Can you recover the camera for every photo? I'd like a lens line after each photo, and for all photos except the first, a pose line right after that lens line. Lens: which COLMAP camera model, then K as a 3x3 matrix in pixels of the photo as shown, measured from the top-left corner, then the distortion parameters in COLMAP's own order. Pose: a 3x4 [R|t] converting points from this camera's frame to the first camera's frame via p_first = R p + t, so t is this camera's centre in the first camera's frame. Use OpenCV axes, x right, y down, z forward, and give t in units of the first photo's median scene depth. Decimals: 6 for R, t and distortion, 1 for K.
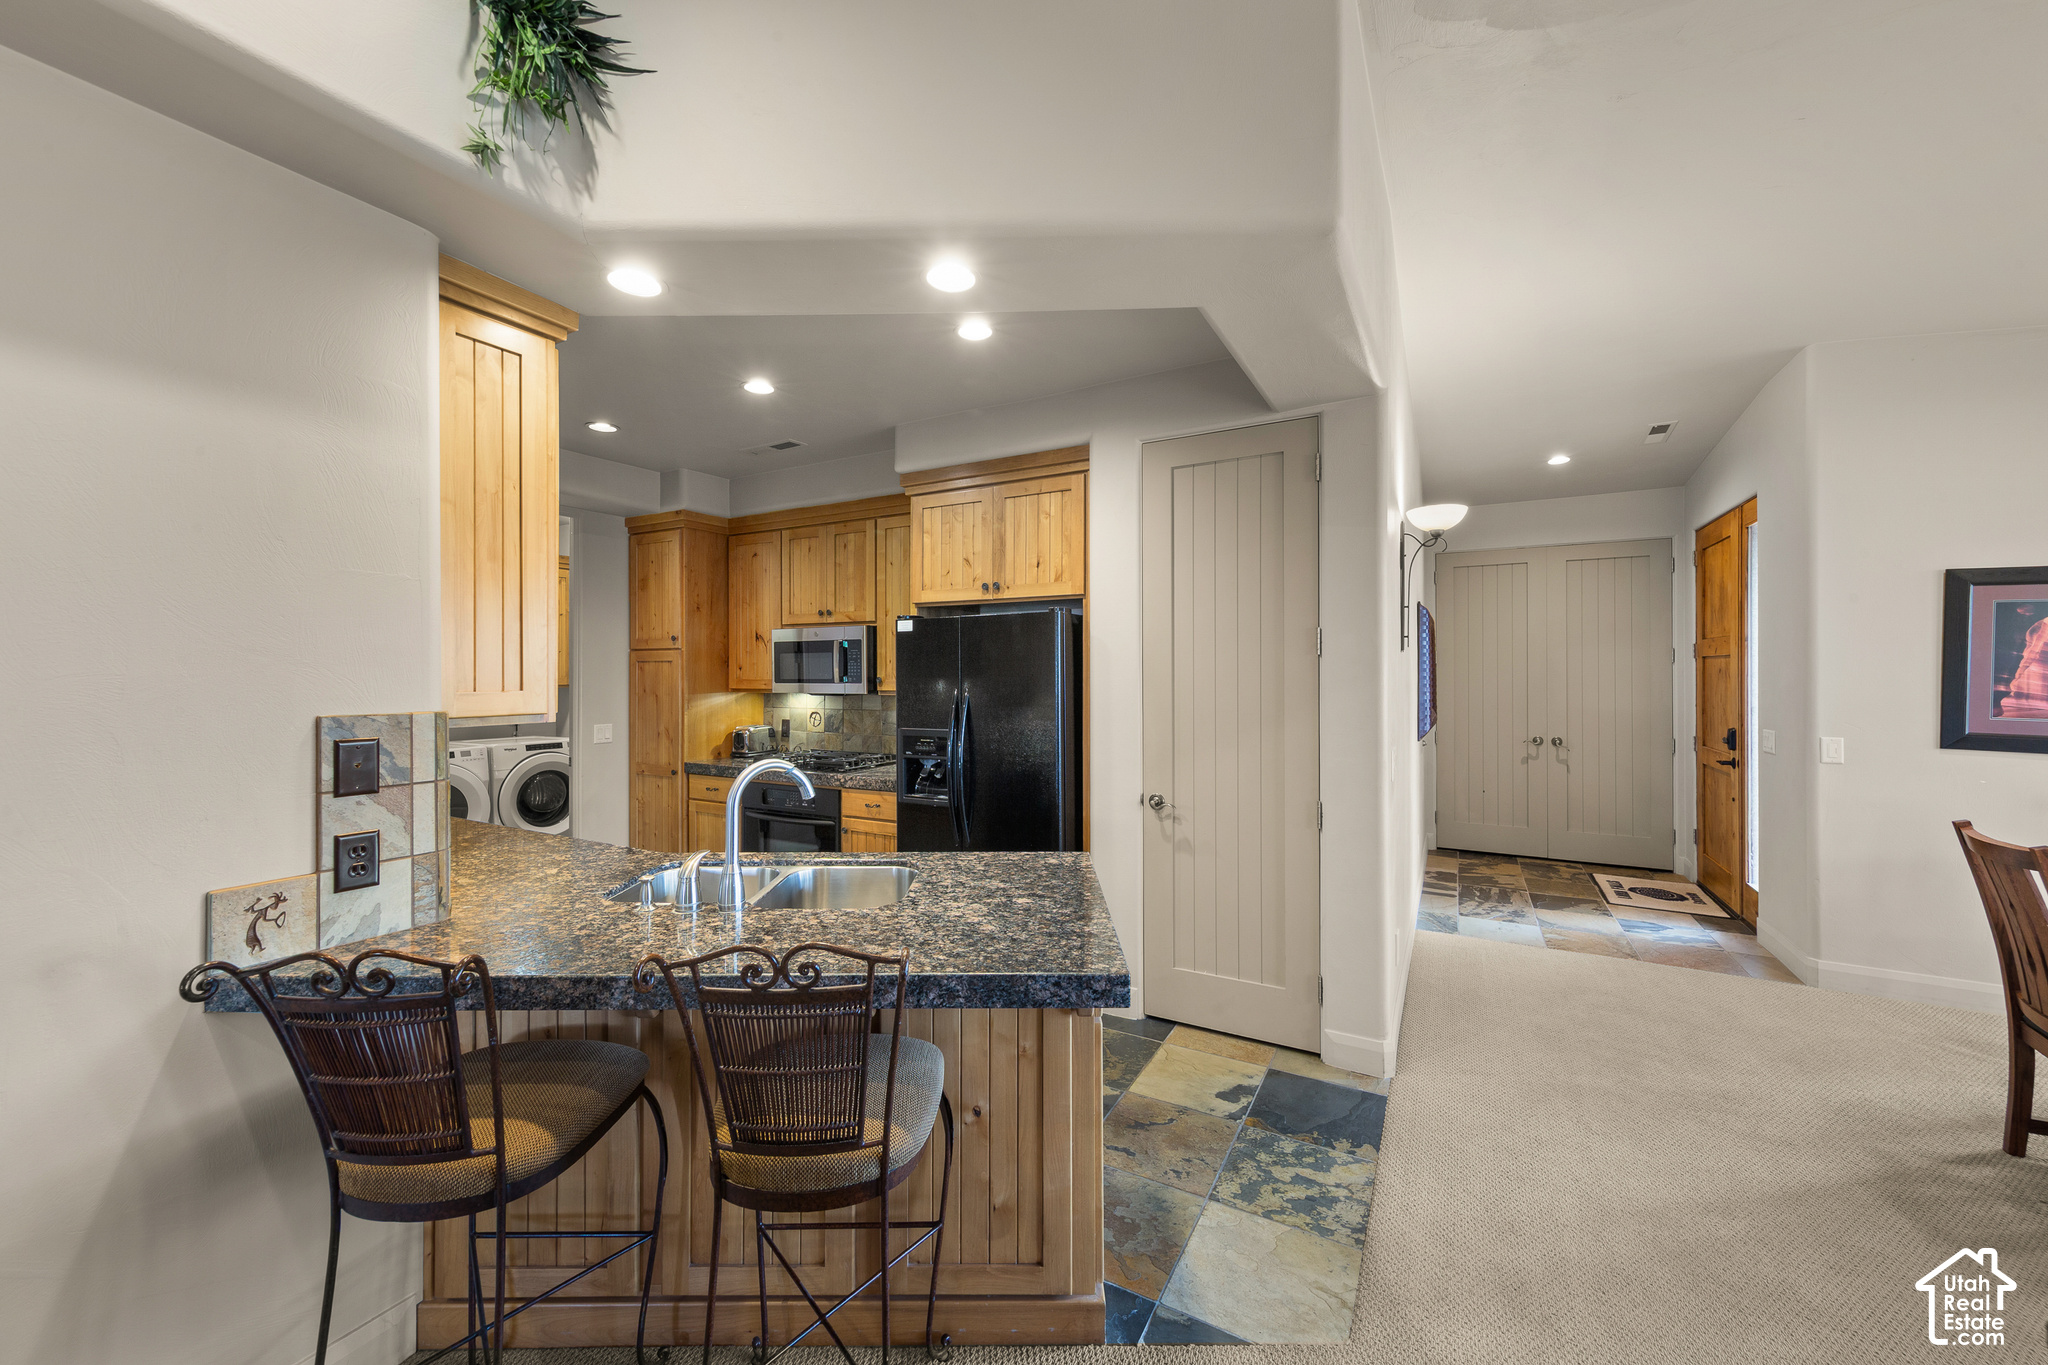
lens RADIAL K [[753.3, 0, 1027.8], [0, 753.3, 672.3], [0, 0, 1]] dist [0.003027, -0.000106]
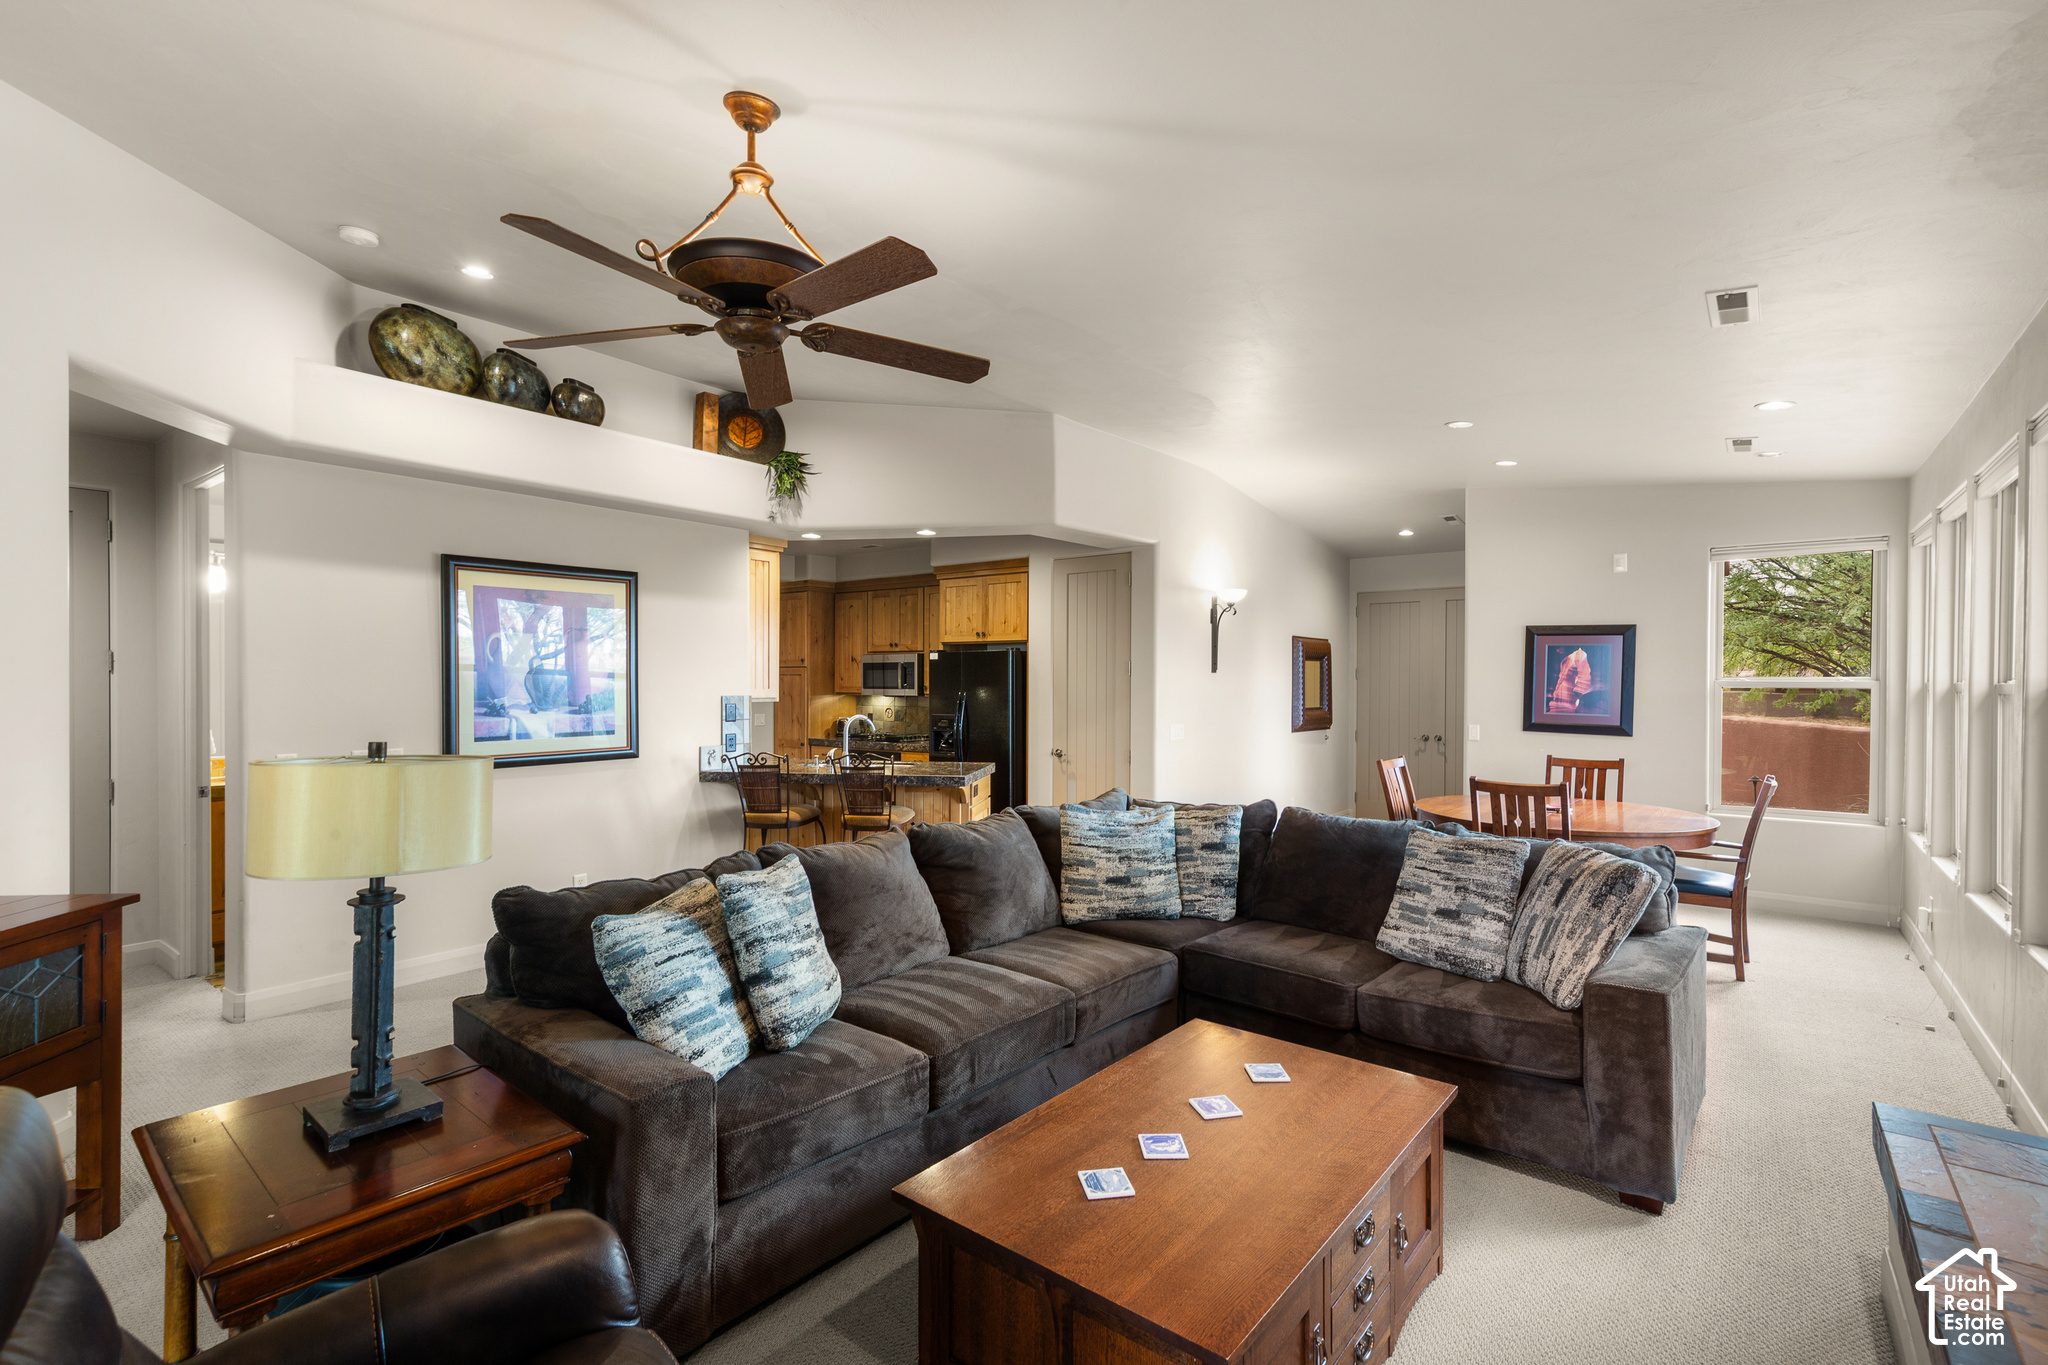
lens RADIAL K [[880.9, 0, 1013.9], [0, 880.9, 685.3], [0, 0, 1]] dist [0.003966, 0.000010]
pose [[0.987351, 0.006544, -0.158415, 0.274870], [-0.005890, 0.999972, 0.004600, -0.003533], [0.158441, -0.003608, 0.987362, -0.790609]]
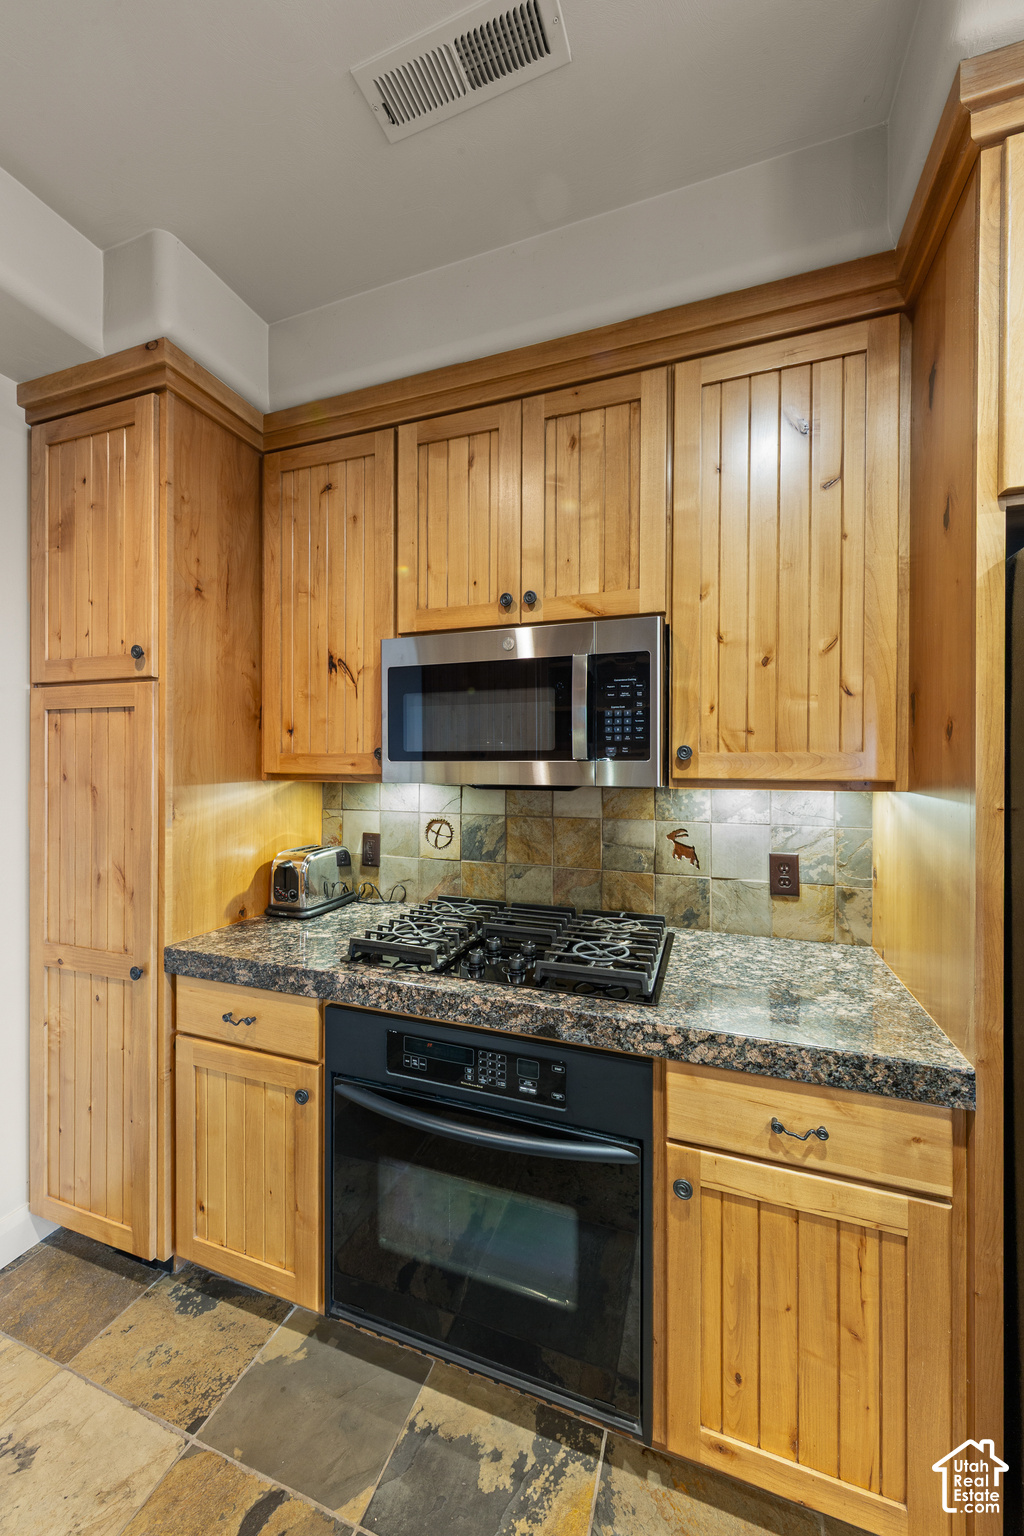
lens RADIAL K [[565.0, 0, 517.4], [0, 565.0, 765.1], [0, 0, 1]] dist [0.003027, -0.000106]
pose [[0.987463, 0.005879, 0.157739, -0.319574], [-0.006631, 0.999969, 0.004244, 0.014969], [-0.157709, -0.005237, 0.987472, 0.674826]]
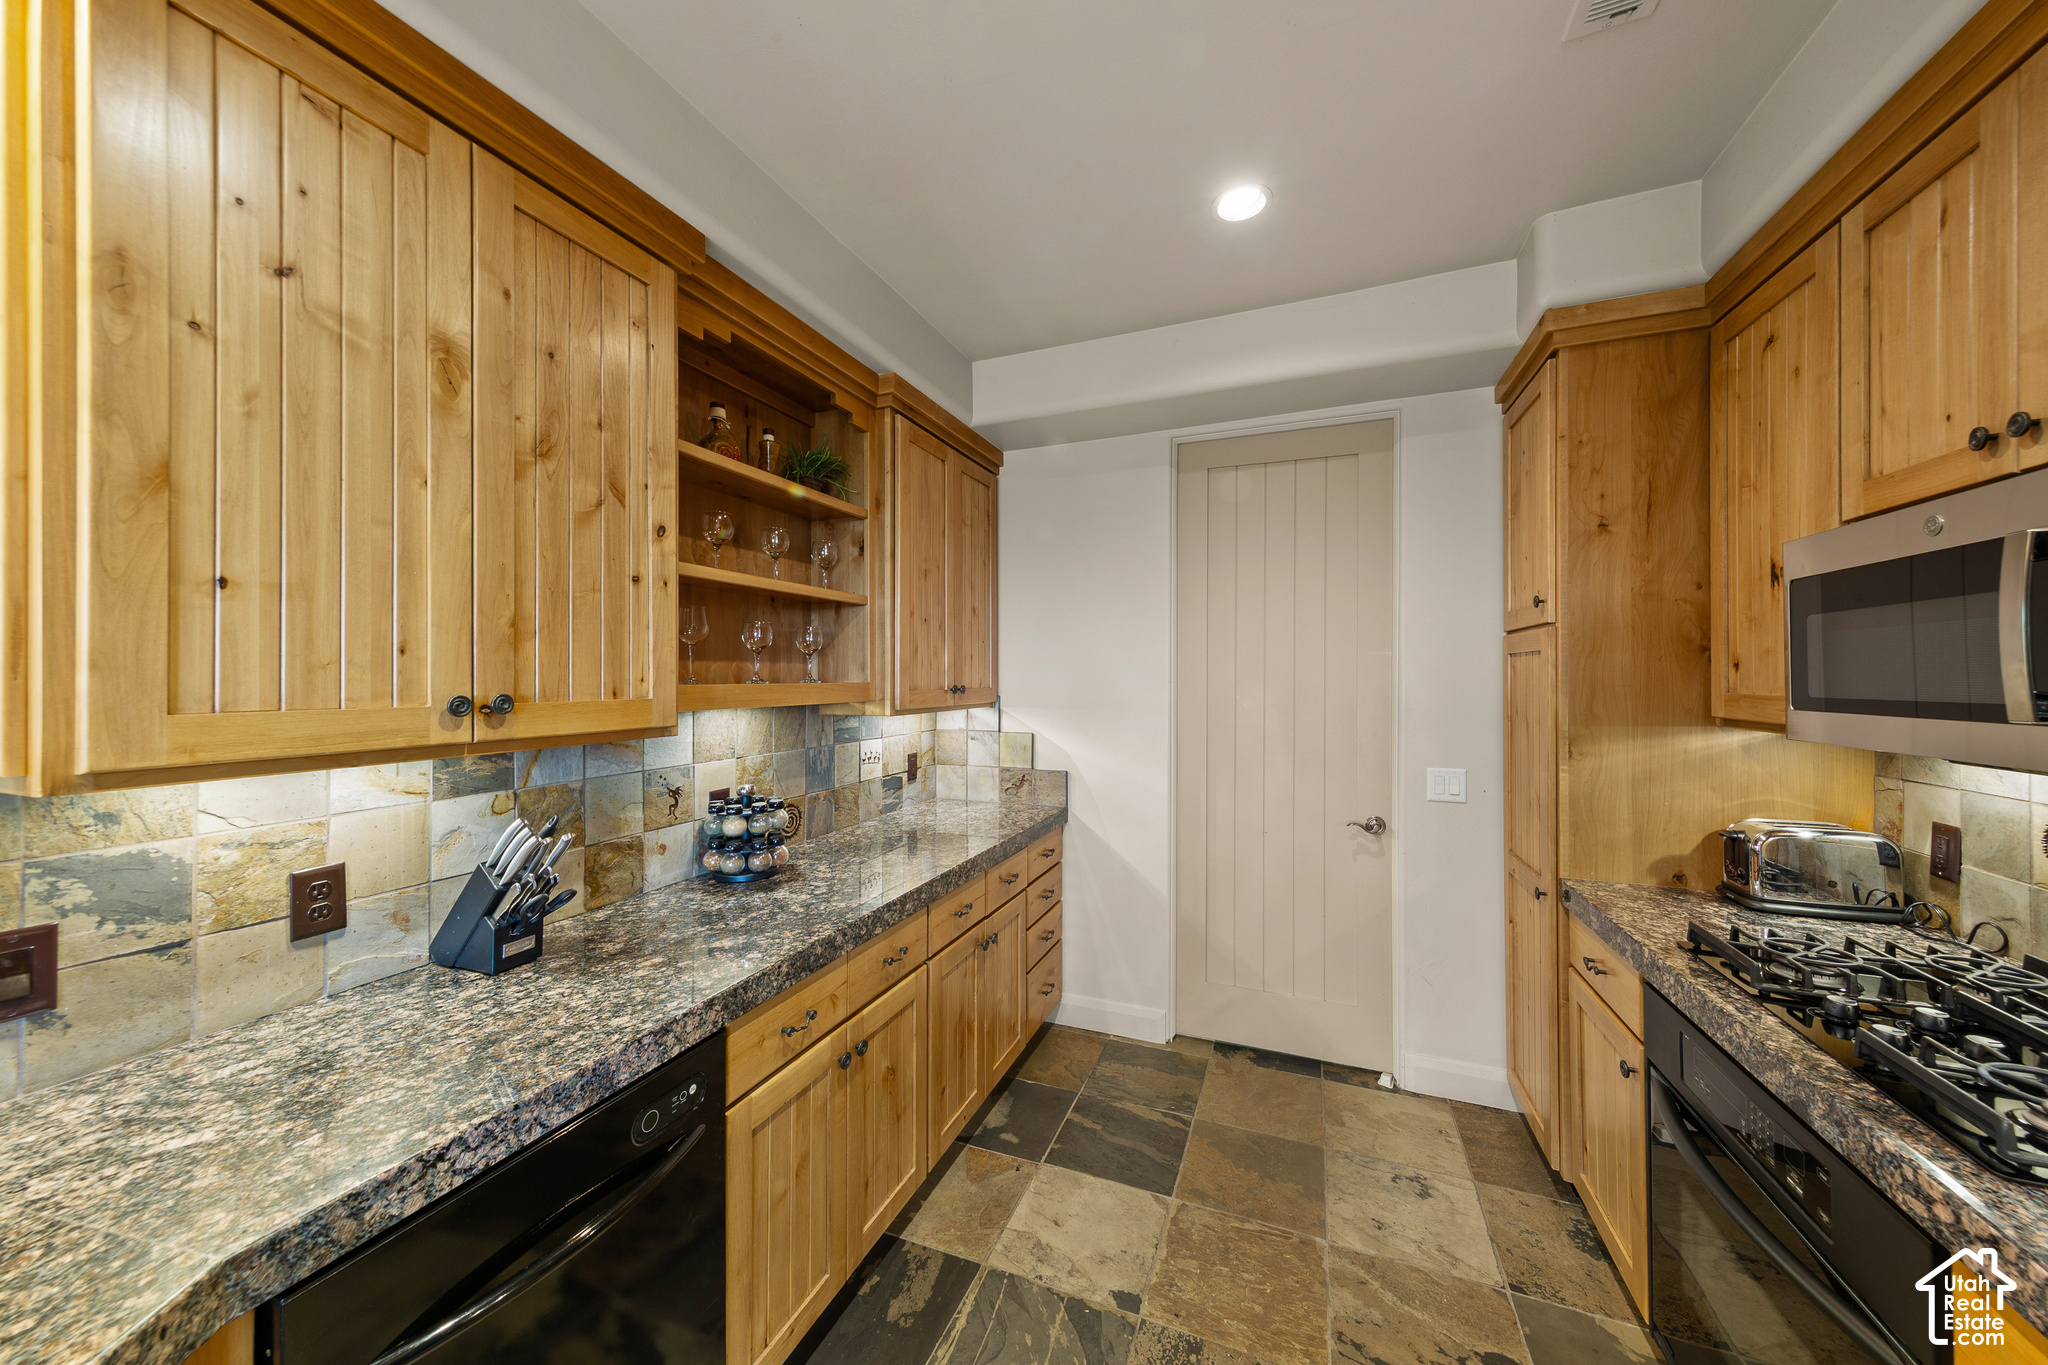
lens RADIAL K [[713.3, 0, 1013.7], [0, 713.3, 673.3], [0, 0, 1]] dist [0.002667, 0.000192]
pose [[0.102591, -0.002842, -0.994720, -0.070406], [0.000785, 0.999996, -0.002776, -0.000359], [0.994723, -0.000496, 0.102592, 0.654346]]
